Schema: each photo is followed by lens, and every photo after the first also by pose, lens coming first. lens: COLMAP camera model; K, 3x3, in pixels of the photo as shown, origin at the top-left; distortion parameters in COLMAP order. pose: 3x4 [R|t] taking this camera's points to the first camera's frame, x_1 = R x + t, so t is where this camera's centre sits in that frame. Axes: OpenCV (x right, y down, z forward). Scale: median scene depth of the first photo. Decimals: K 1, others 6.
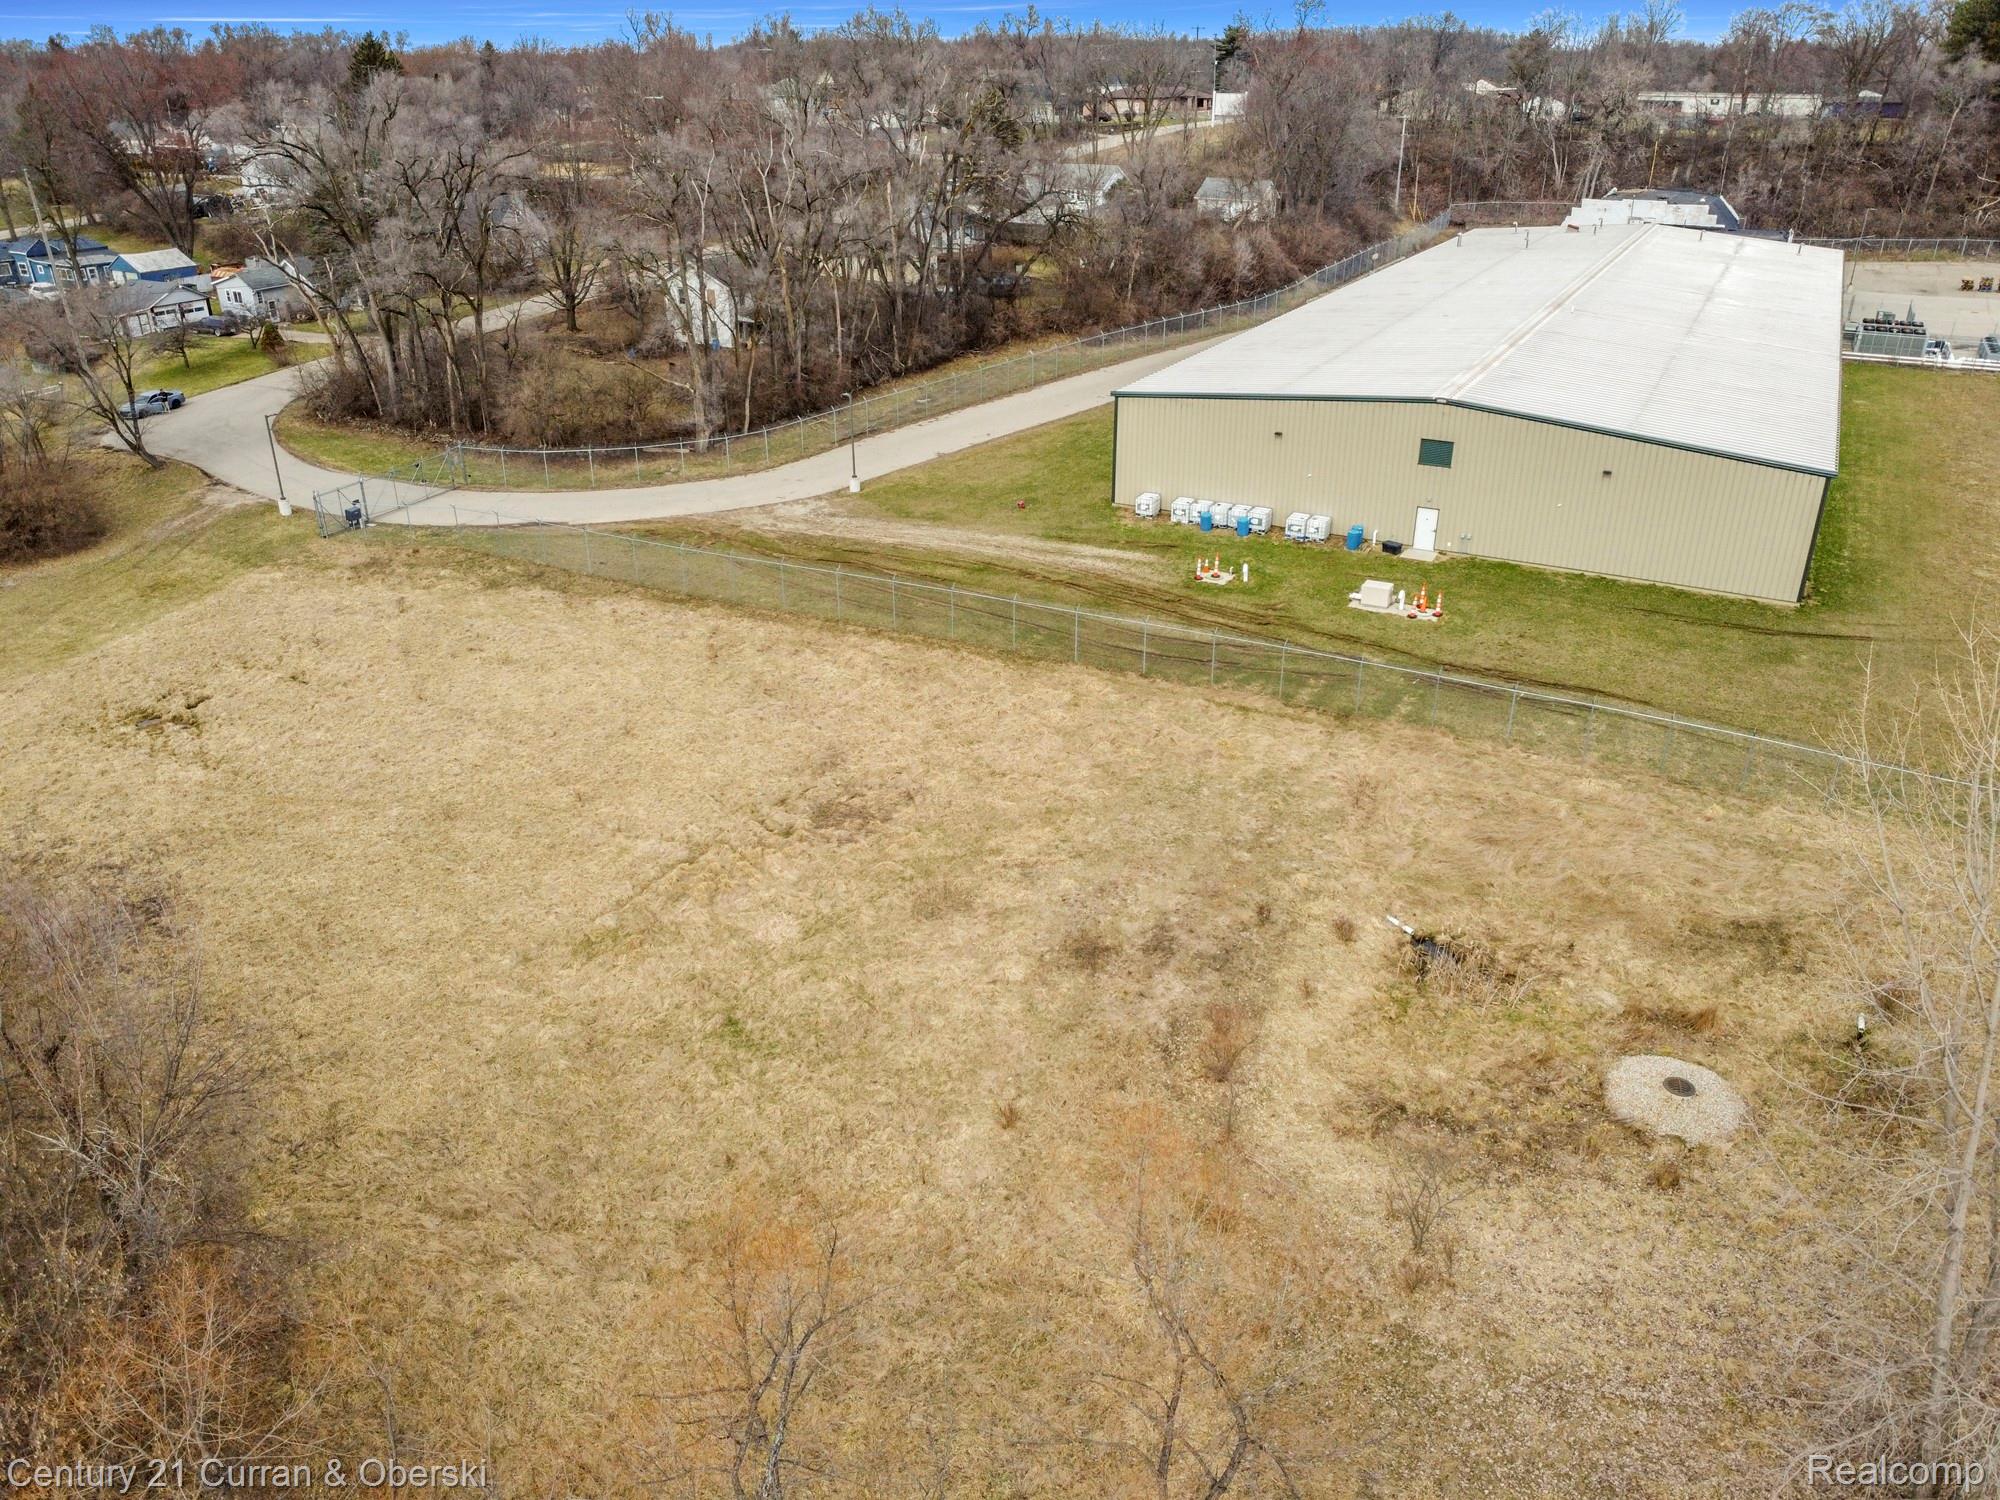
lens RADIAL K [[1448.6, 0, 1001.8], [0, 1448.6, 747.9], [0, 0, 1]] dist [-0.022901, -0.013851]
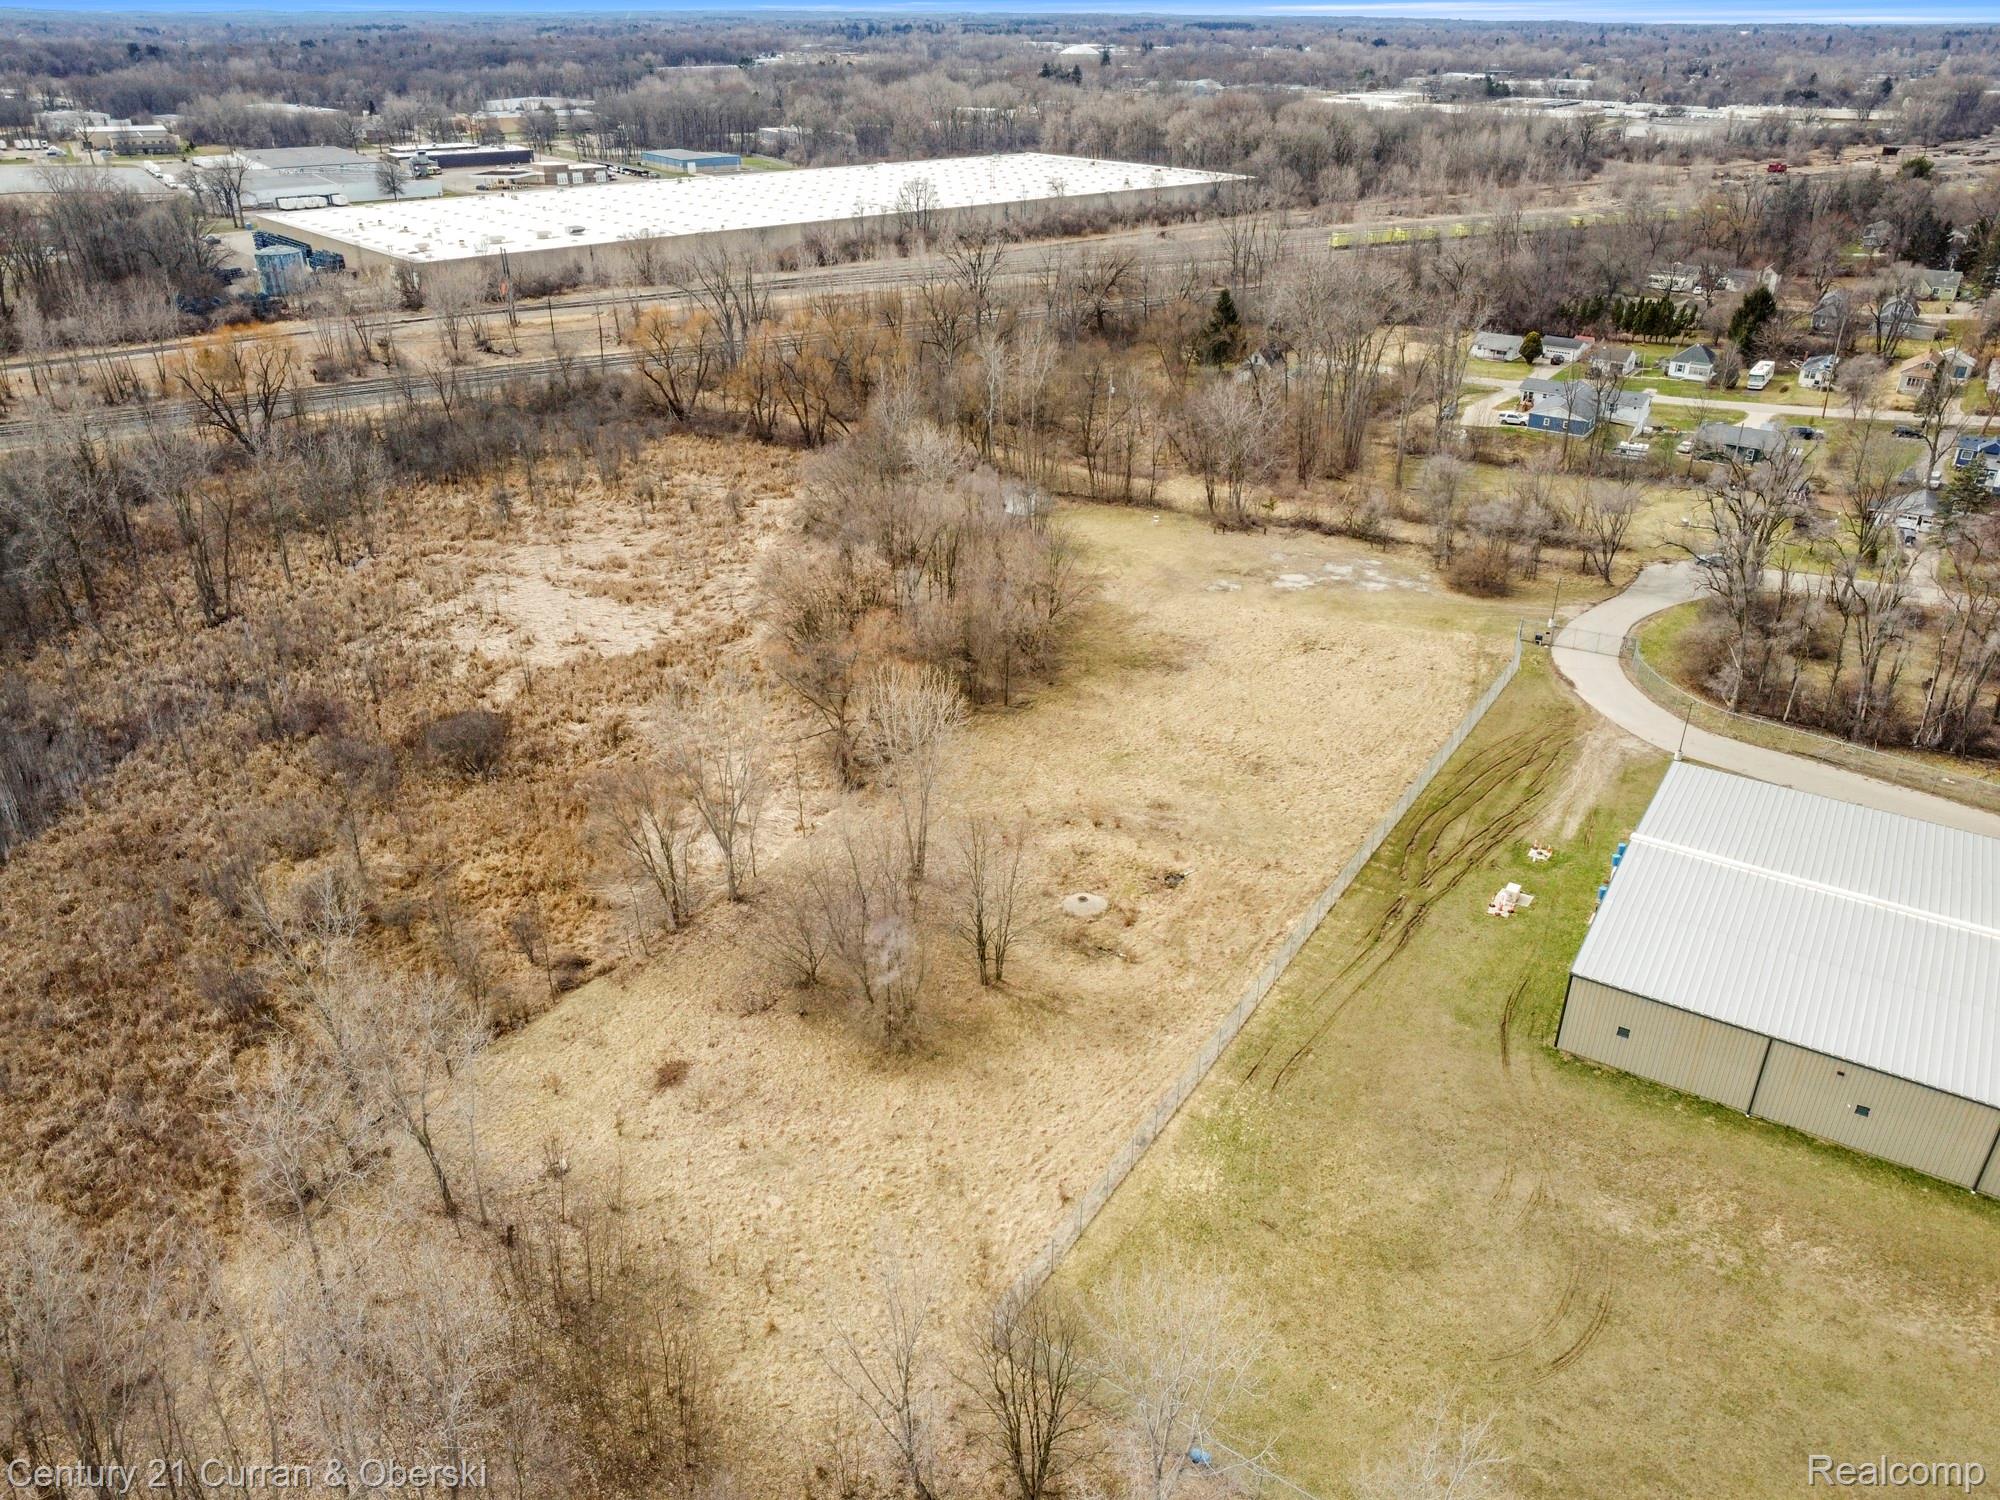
lens RADIAL K [[1448.6, 0, 1001.8], [0, 1448.6, 747.9], [0, 0, 1]] dist [-0.022901, -0.013851]
pose [[-0.079354, 0.456235, -0.886314, 1.581988], [-0.438186, 0.782647, 0.442104, -0.664161], [0.895375, 0.423453, 0.137810, 0.166049]]
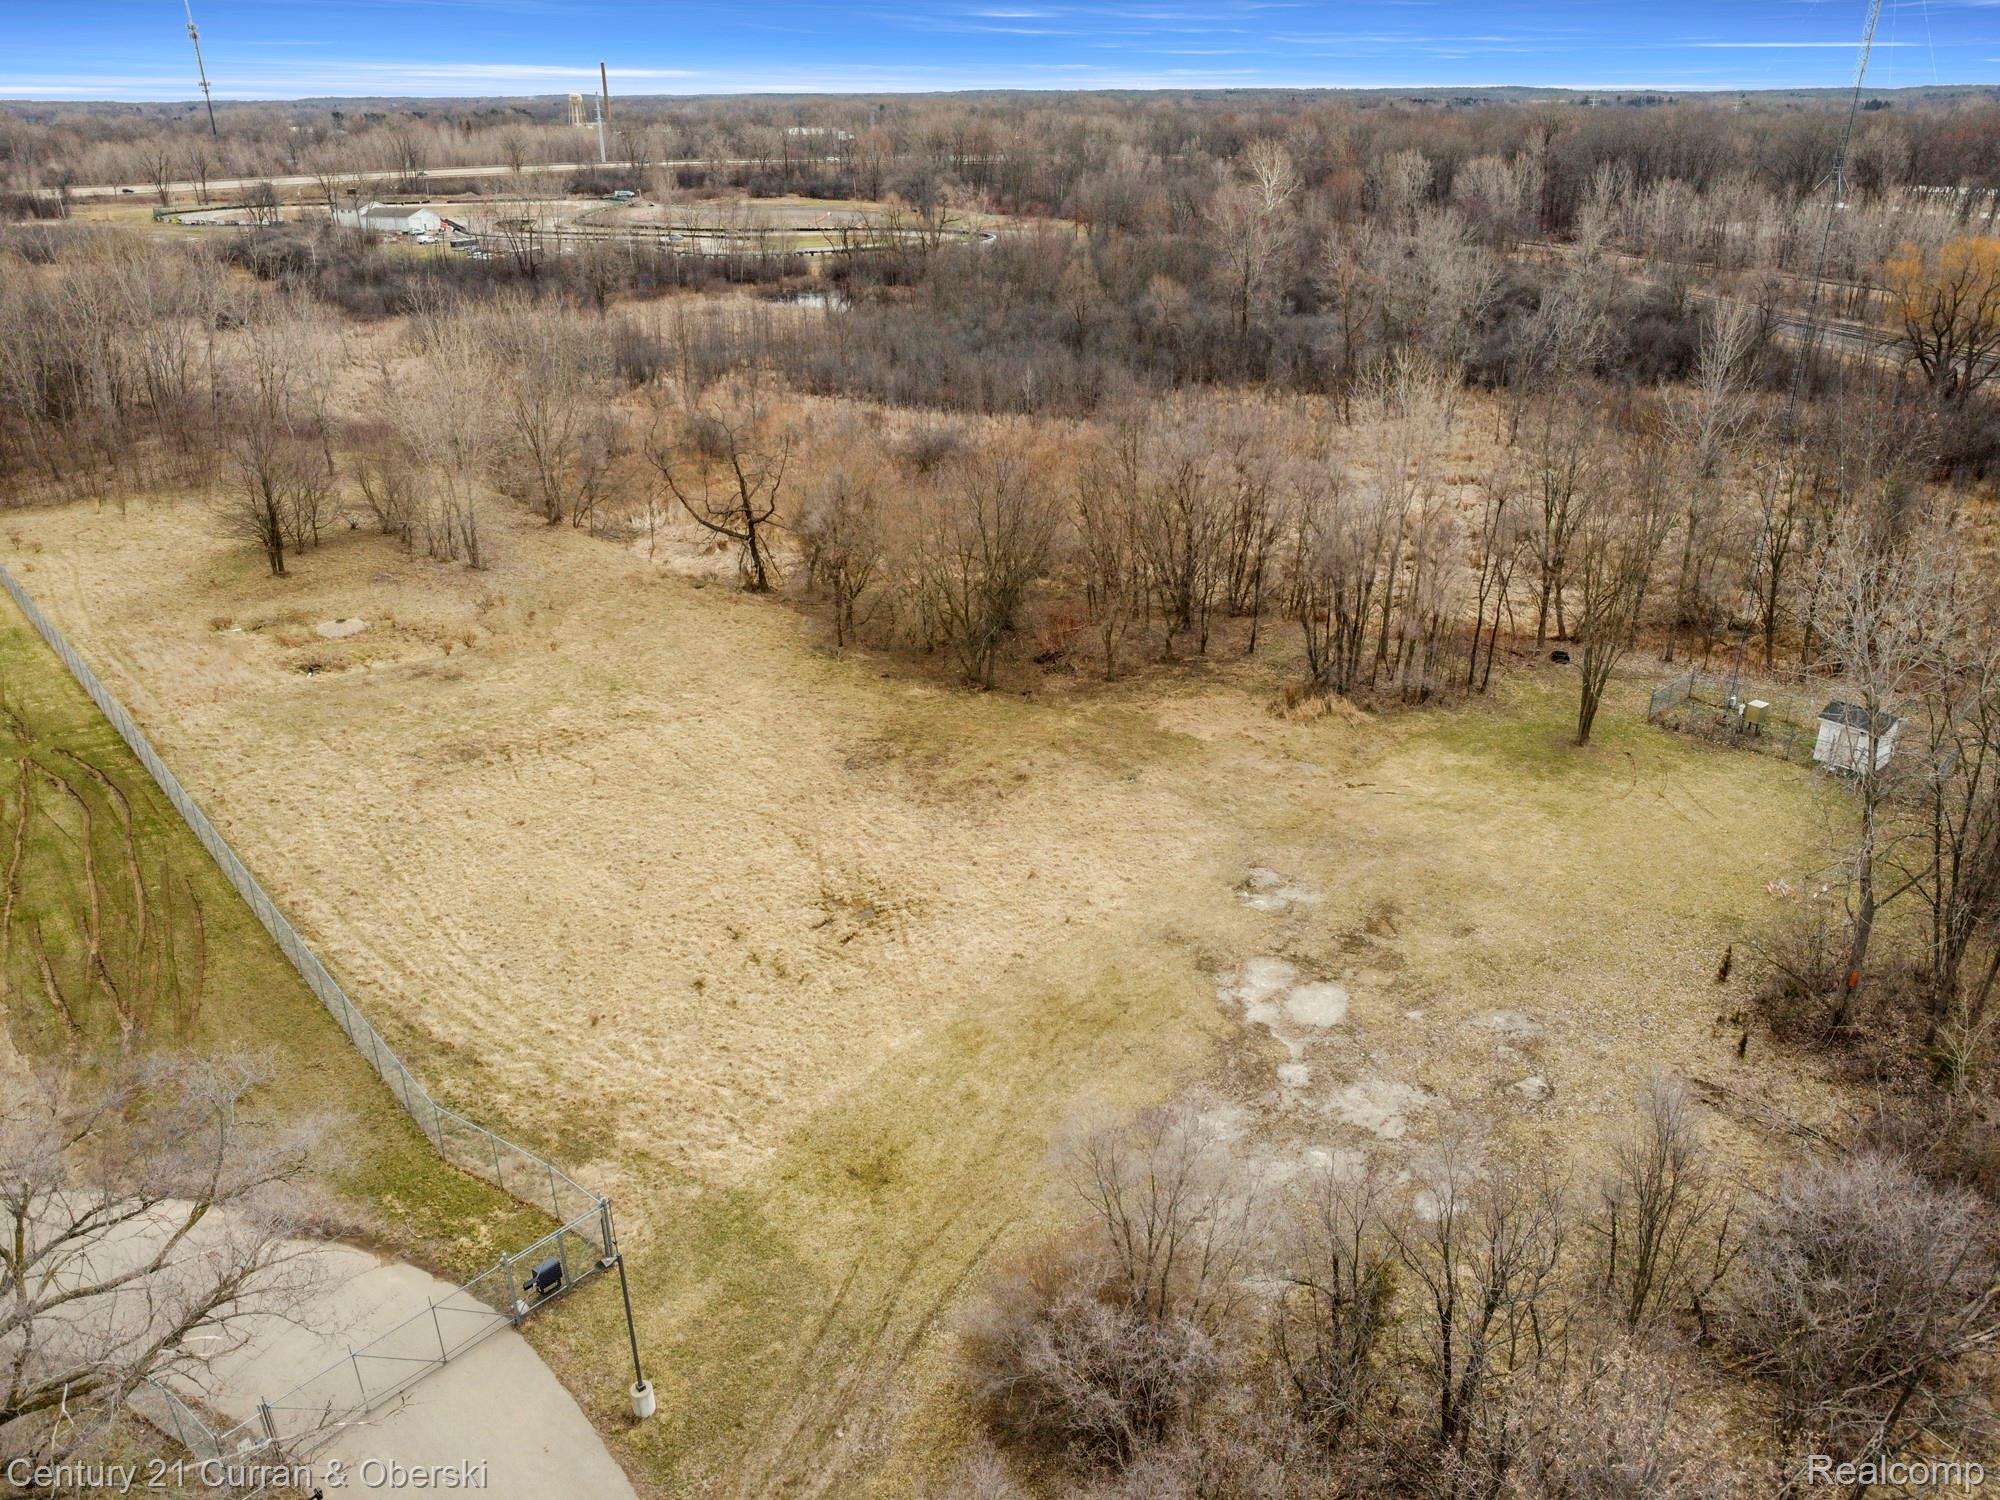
lens RADIAL K [[1448.6, 0, 1001.8], [0, 1448.6, 747.9], [0, 0, 1]] dist [-0.022901, -0.013851]
pose [[-0.933754, -0.141338, 0.328828, -0.861453], [0.162739, 0.650611, 0.741769, -0.756054], [-0.318779, 0.746142, -0.584510, 1.260108]]
